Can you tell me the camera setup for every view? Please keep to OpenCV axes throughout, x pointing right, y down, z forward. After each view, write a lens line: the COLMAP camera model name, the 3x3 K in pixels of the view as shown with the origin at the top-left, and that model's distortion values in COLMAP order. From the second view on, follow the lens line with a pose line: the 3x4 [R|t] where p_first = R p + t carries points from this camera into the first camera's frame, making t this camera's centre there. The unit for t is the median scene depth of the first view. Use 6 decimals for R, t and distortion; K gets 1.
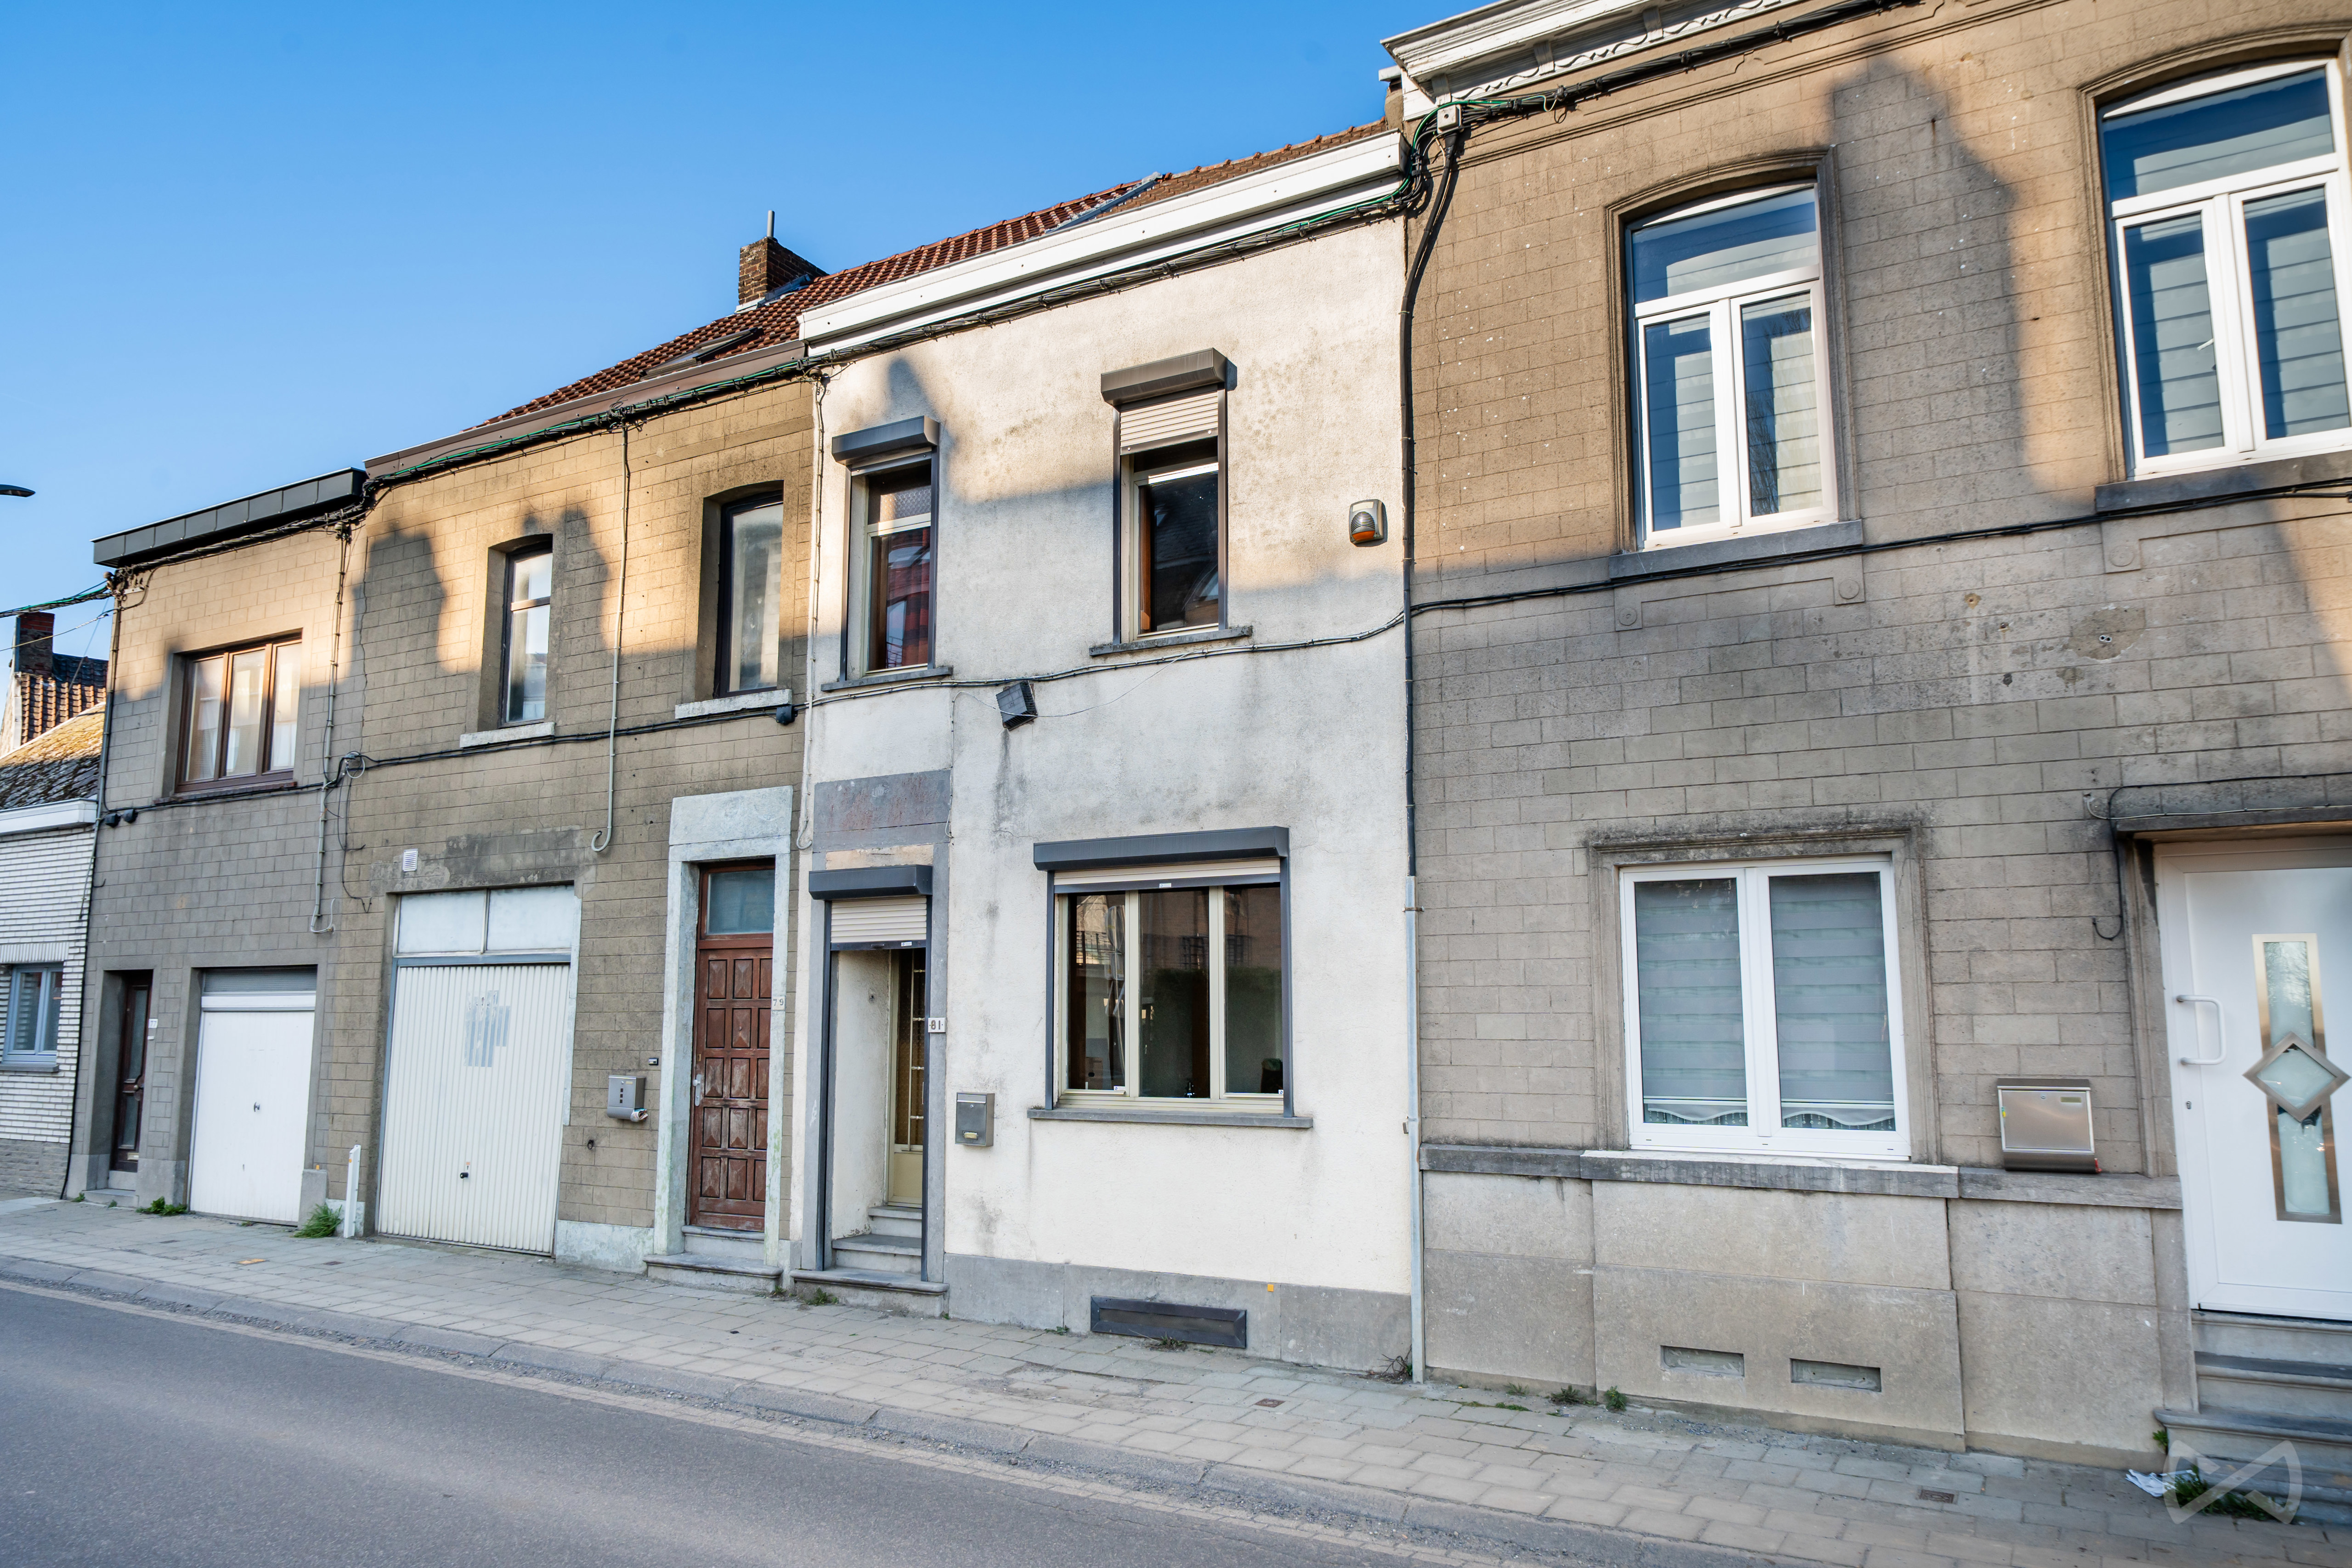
lens RADIAL K [[1637.4, 0, 1175.6], [0, 1637.4, 782.3], [0, 0, 1]] dist [-0.003812, 0.004395]
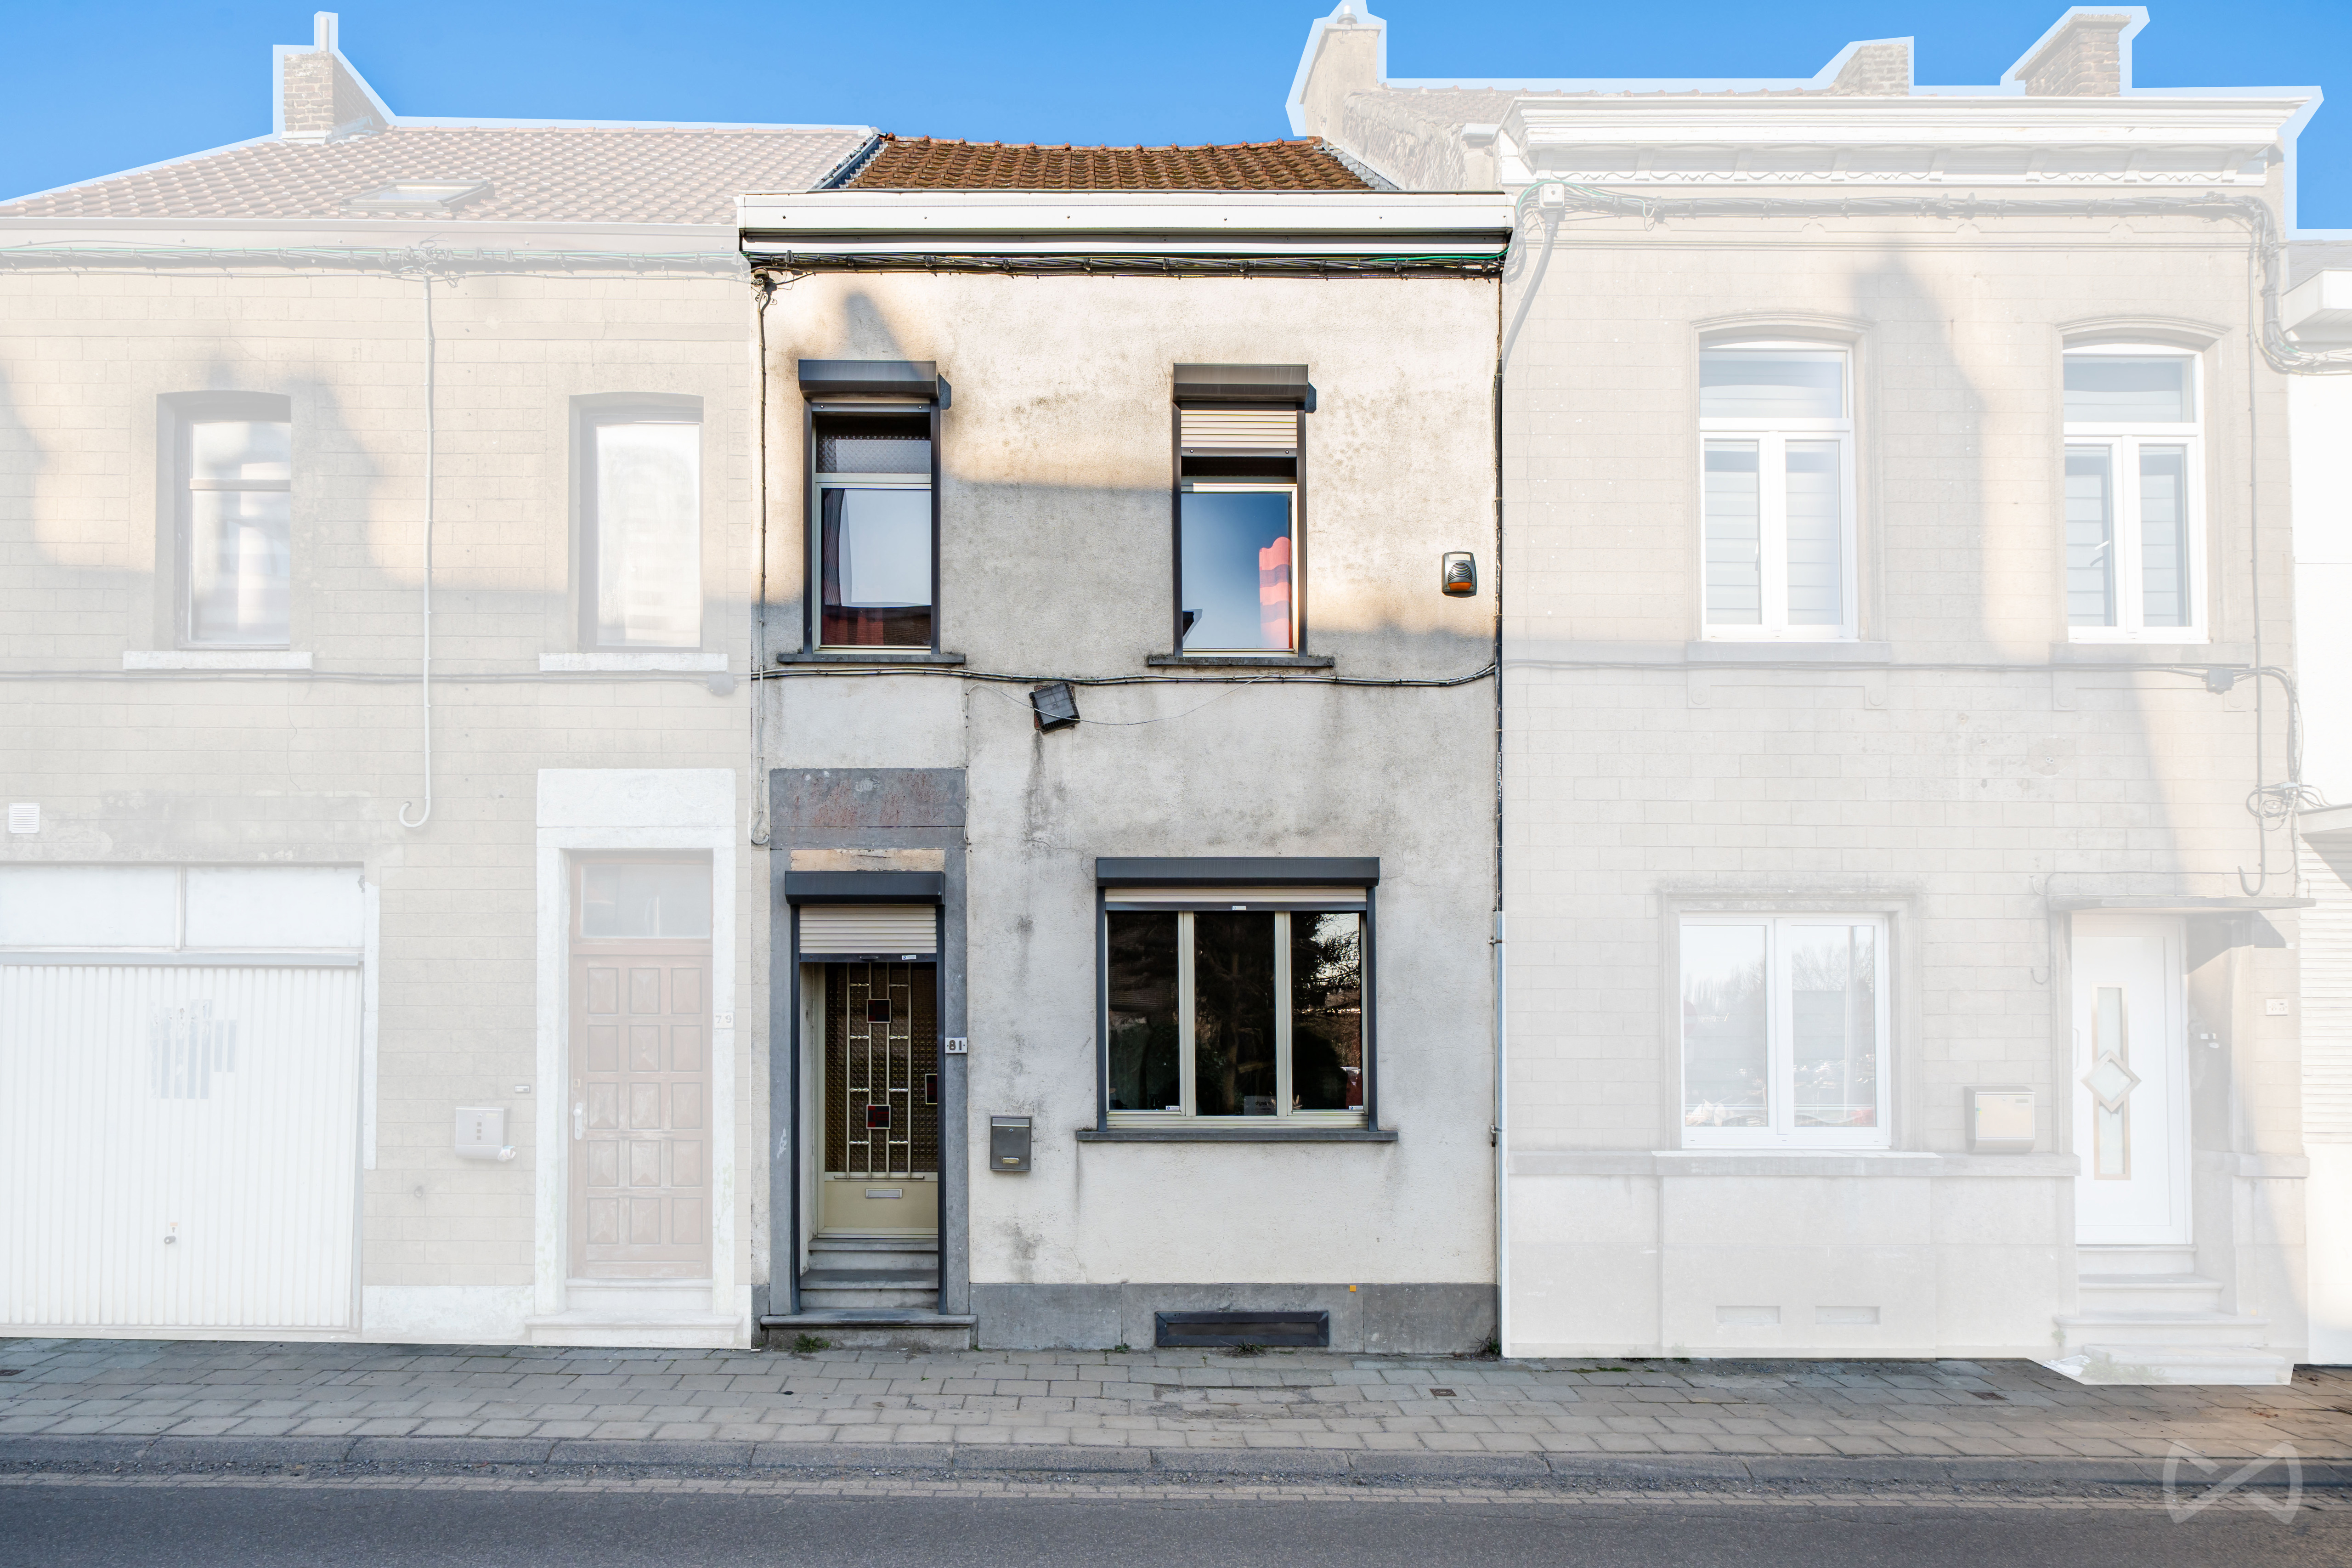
lens RADIAL K [[1404.4, 0, 1173.4], [0, 1404.4, 1006.7], [0, 0, 1]] dist [0.001055, -0.001662]
pose [[0.855170, 0.014371, 0.518149, -0.486092], [-0.076829, 0.992089, 0.099285, 0.040715], [-0.512623, -0.124714, 0.849508, 0.281485]]
